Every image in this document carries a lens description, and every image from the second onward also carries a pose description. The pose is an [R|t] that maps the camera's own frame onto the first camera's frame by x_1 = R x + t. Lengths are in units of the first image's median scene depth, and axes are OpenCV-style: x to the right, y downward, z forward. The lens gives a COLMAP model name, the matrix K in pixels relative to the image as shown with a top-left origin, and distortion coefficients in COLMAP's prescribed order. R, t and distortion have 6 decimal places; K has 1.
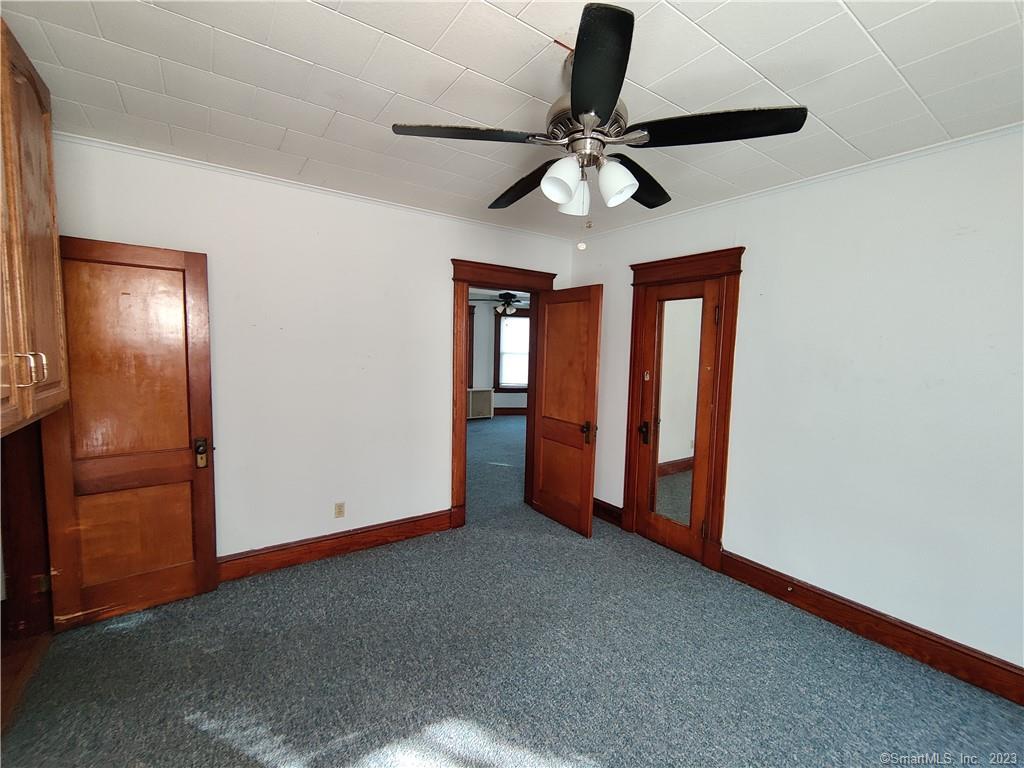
lens RADIAL K [[440.0, 0, 510.6], [0, 440.0, 384.1], [0, 0, 1]] dist [-0.005191, 0.000095]
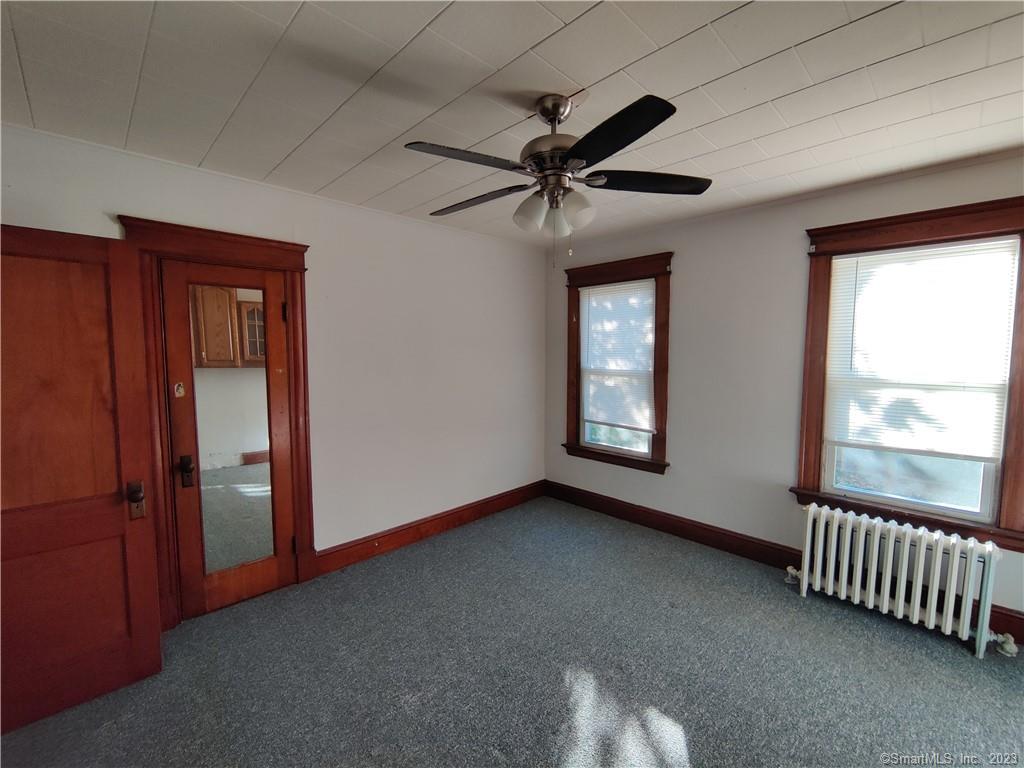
lens RADIAL K [[440.0, 0, 510.6], [0, 440.0, 384.1], [0, 0, 1]] dist [-0.005191, 0.000095]
pose [[-0.161206, -0.102851, 0.981547, -0.538851], [0.075750, 0.990332, 0.116212, -0.082322], [-0.984010, 0.093086, -0.151856, 0.714778]]
